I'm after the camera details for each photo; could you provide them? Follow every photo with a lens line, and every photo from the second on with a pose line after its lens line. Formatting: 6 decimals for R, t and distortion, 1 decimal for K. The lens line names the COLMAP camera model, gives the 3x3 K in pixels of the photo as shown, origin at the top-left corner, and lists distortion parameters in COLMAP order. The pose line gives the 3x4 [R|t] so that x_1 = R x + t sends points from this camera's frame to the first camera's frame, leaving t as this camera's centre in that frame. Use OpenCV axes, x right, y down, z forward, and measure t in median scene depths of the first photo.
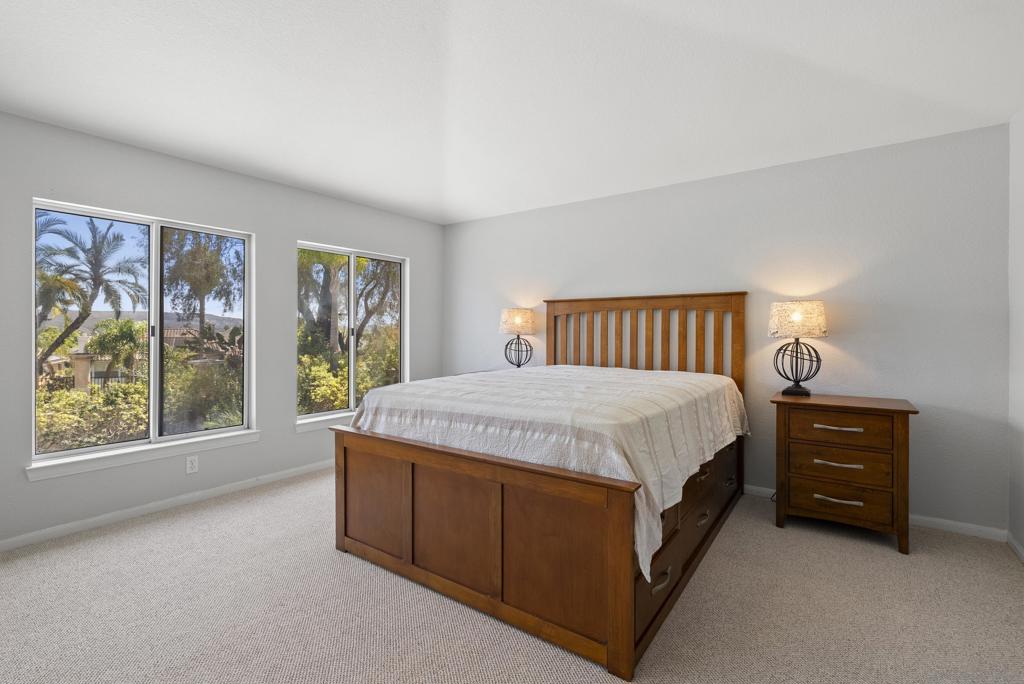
lens RADIAL K [[463.7, 0, 515.3], [0, 463.7, 329.9], [0, 0, 1]] dist [0.003818, 0.001092]
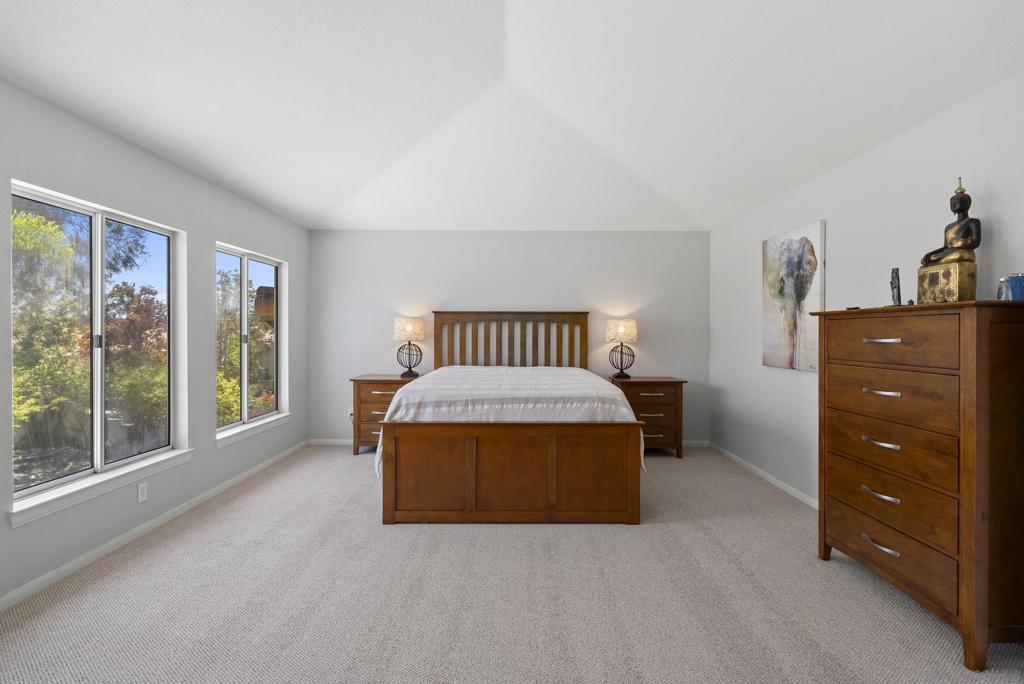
lens RADIAL K [[498.6, 0, 511.3], [0, 498.6, 336.8], [0, 0, 1]] dist [-0.003754, 0.000665]
pose [[0.816059, -0.003243, 0.577960, -0.724311], [-0.003547, 0.999937, 0.010619, -0.019219], [-0.577958, -0.010715, 0.815996, -0.190989]]
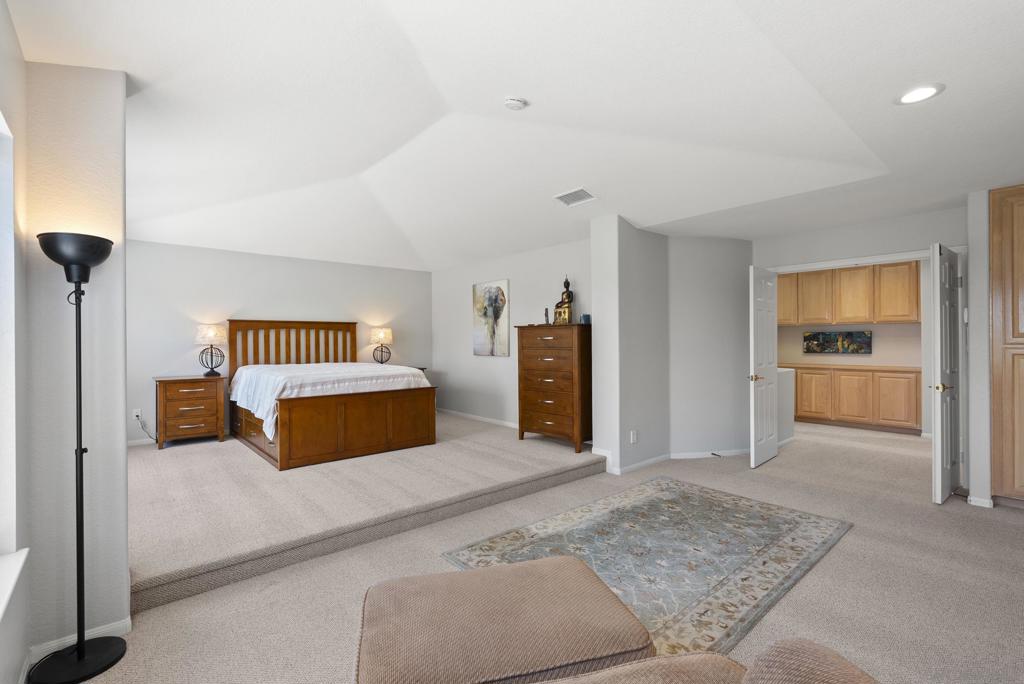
lens RADIAL K [[463.7, 0, 511.0], [0, 463.7, 341.0], [0, 0, 1]] dist [0.003818, 0.001092]
pose [[0.236552, -0.003190, 0.971614, -1.545036], [0.002489, 0.999993, 0.002677, -0.002074], [-0.971616, 0.001785, 0.236558, -0.181706]]
